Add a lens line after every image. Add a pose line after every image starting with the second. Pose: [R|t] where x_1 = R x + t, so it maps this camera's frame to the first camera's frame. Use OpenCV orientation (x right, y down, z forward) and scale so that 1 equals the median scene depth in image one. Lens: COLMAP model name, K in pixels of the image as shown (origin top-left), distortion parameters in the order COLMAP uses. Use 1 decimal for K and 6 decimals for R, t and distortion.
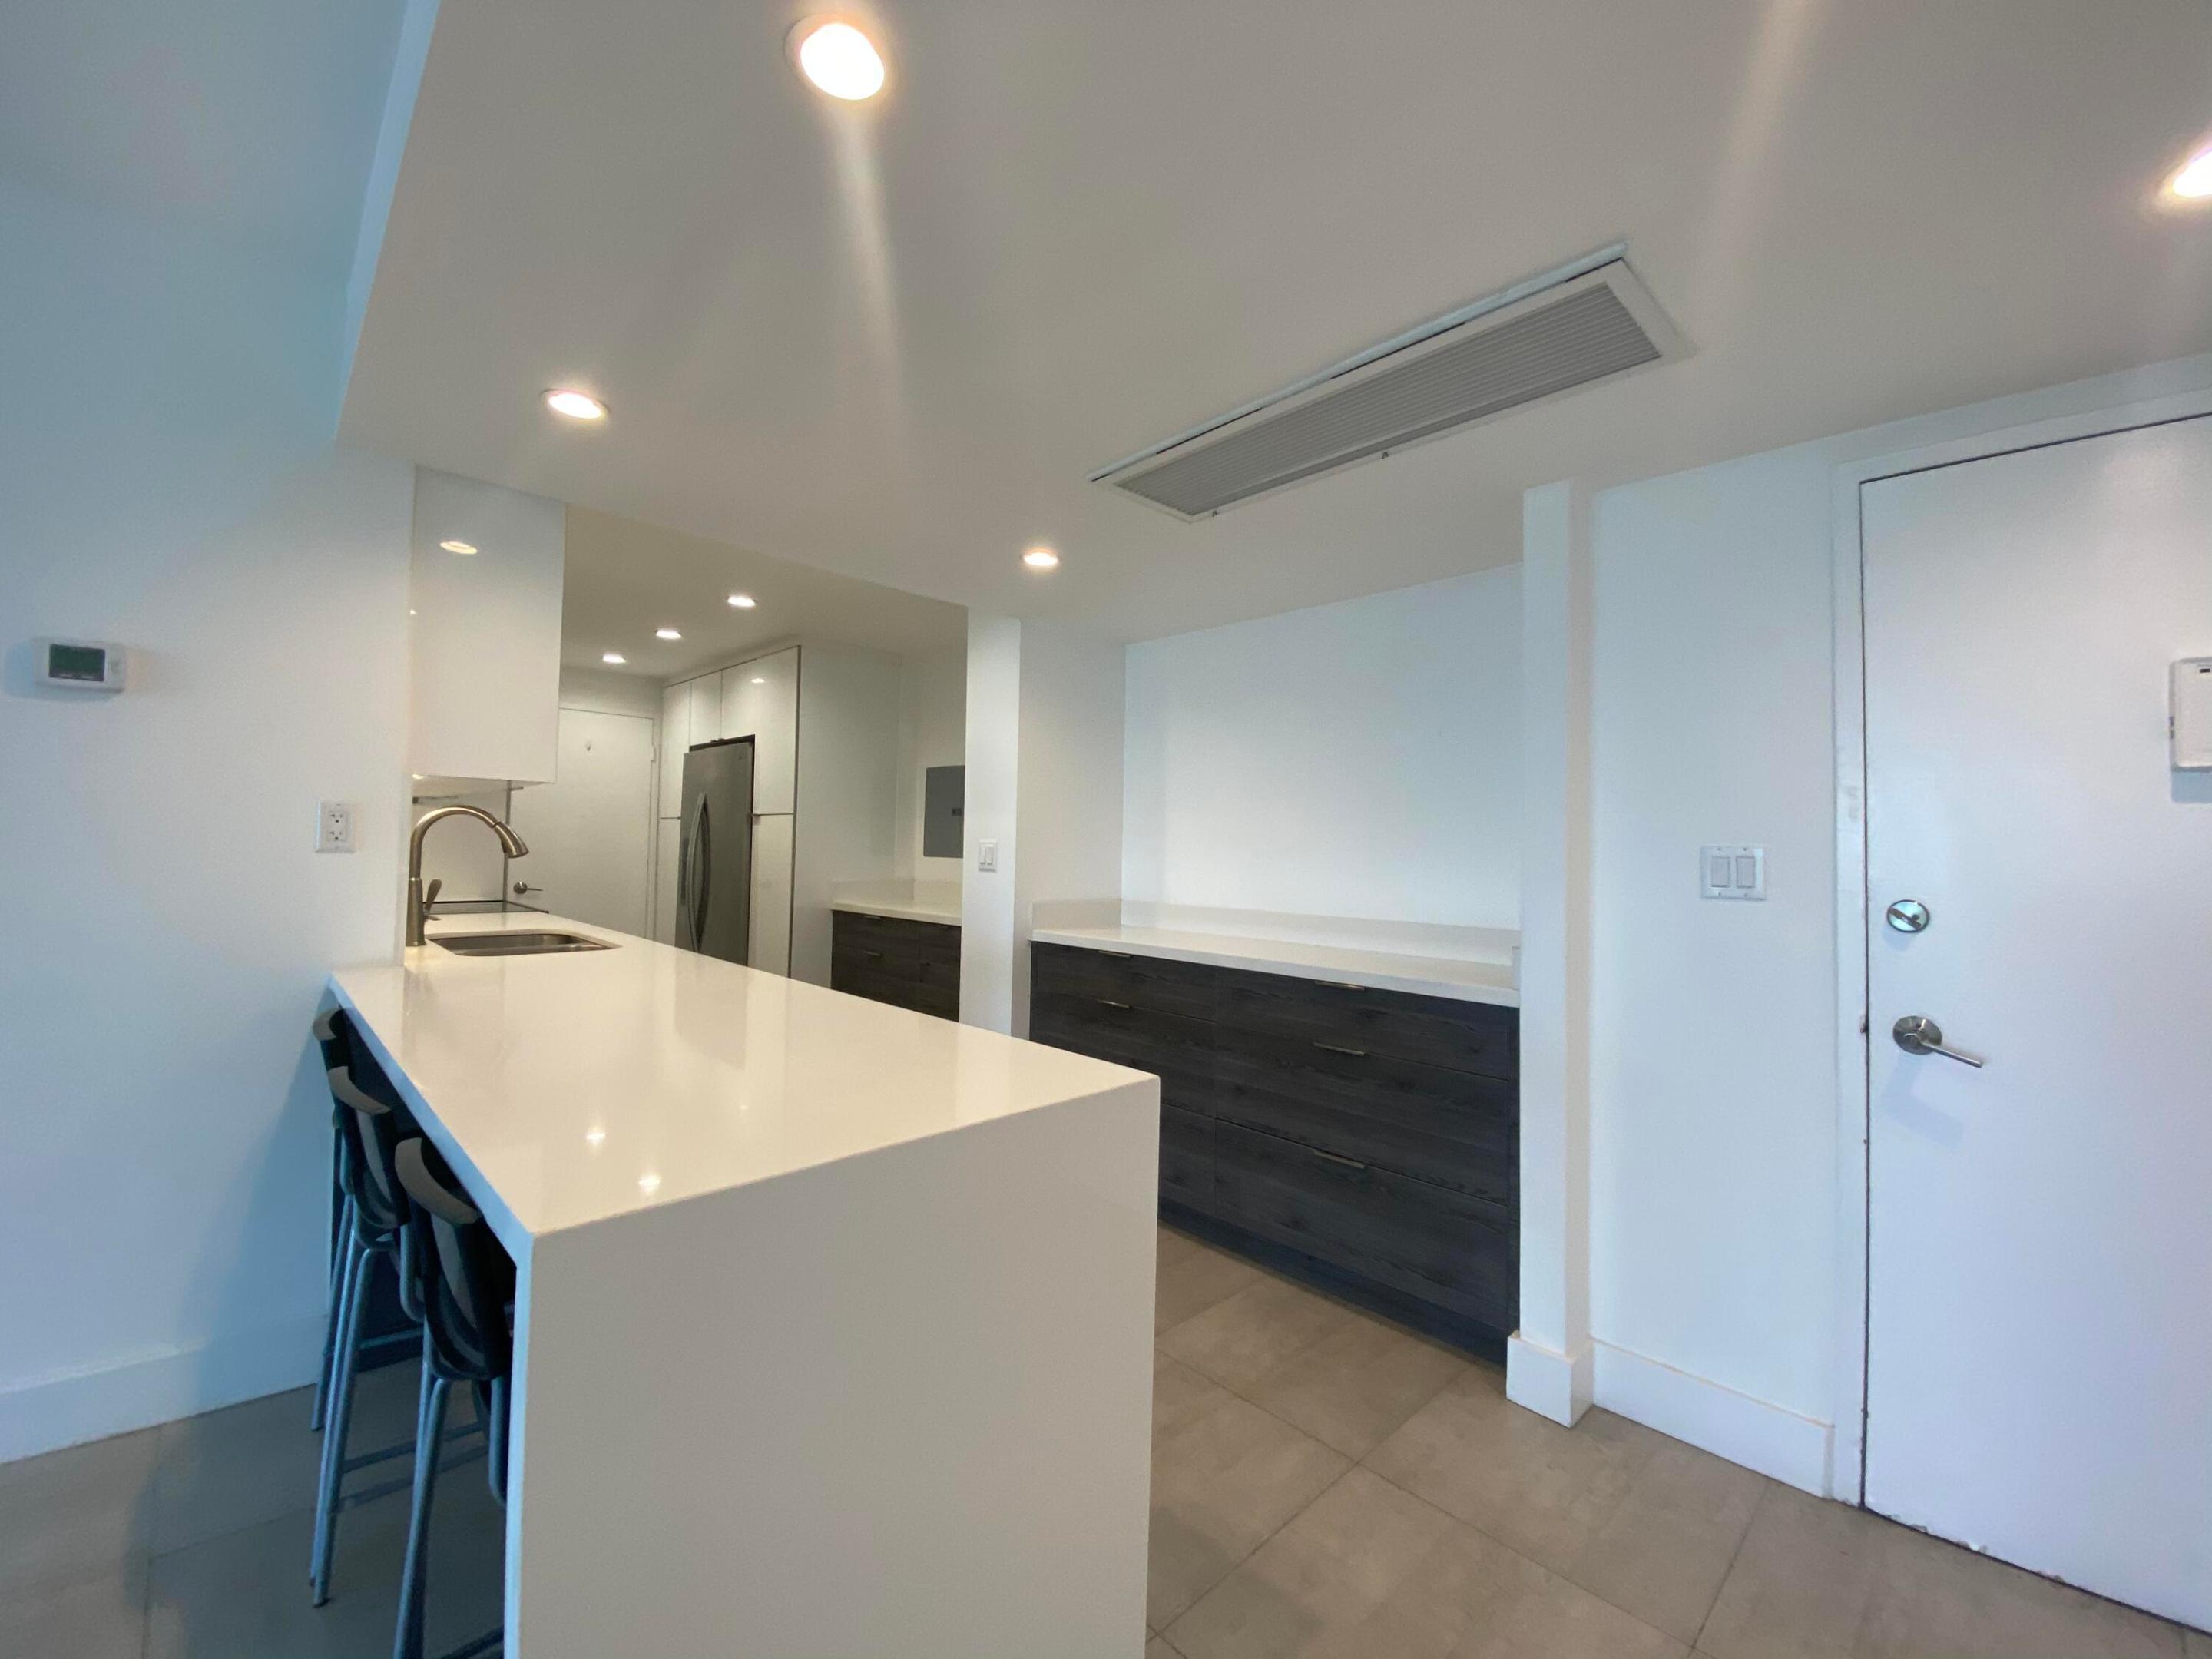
lens RADIAL K [[886.9, 0, 1103.8], [0, 886.9, 826.3], [0, 0, 1]] dist [0.001982, -0.013305]
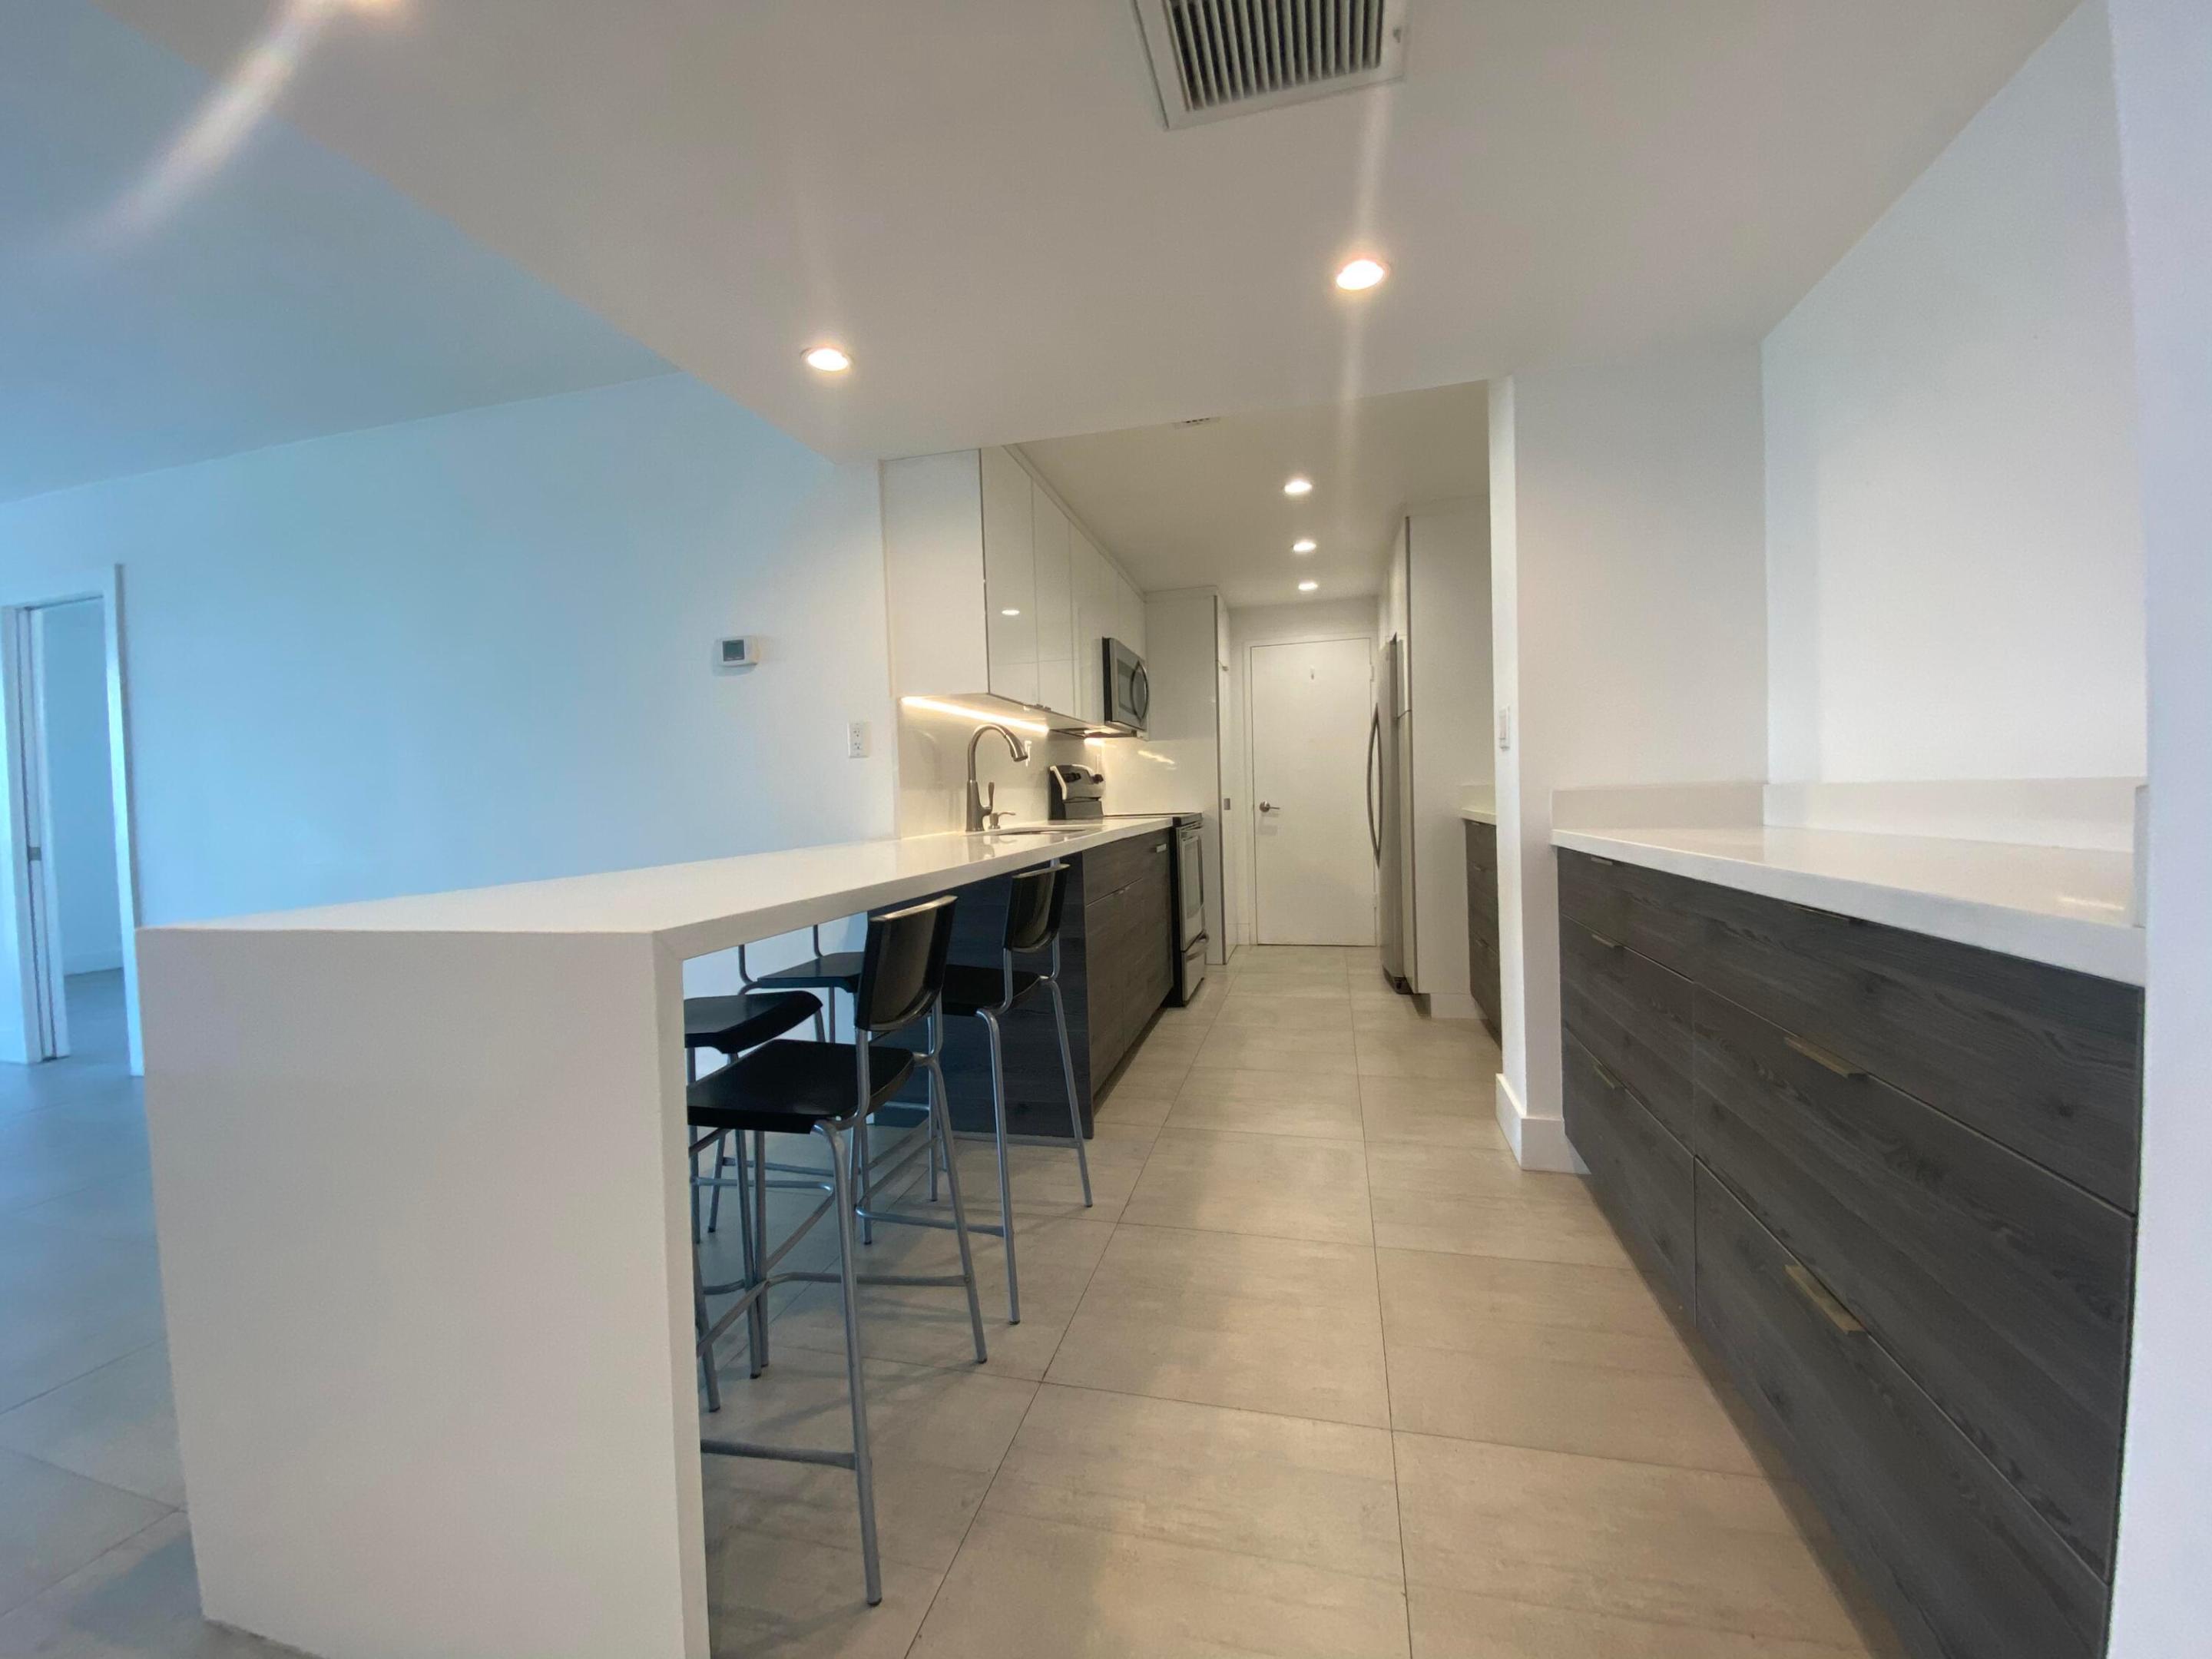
lens RADIAL K [[897.8, 0, 1099.1], [0, 897.8, 821.6], [0, 0, 1]] dist [0.026232, -0.024087]
pose [[0.528759, -0.013062, -0.848671, 0.536002], [0.064790, 0.997585, 0.025013, 0.116531], [0.846296, -0.068211, 0.528329, 0.541899]]
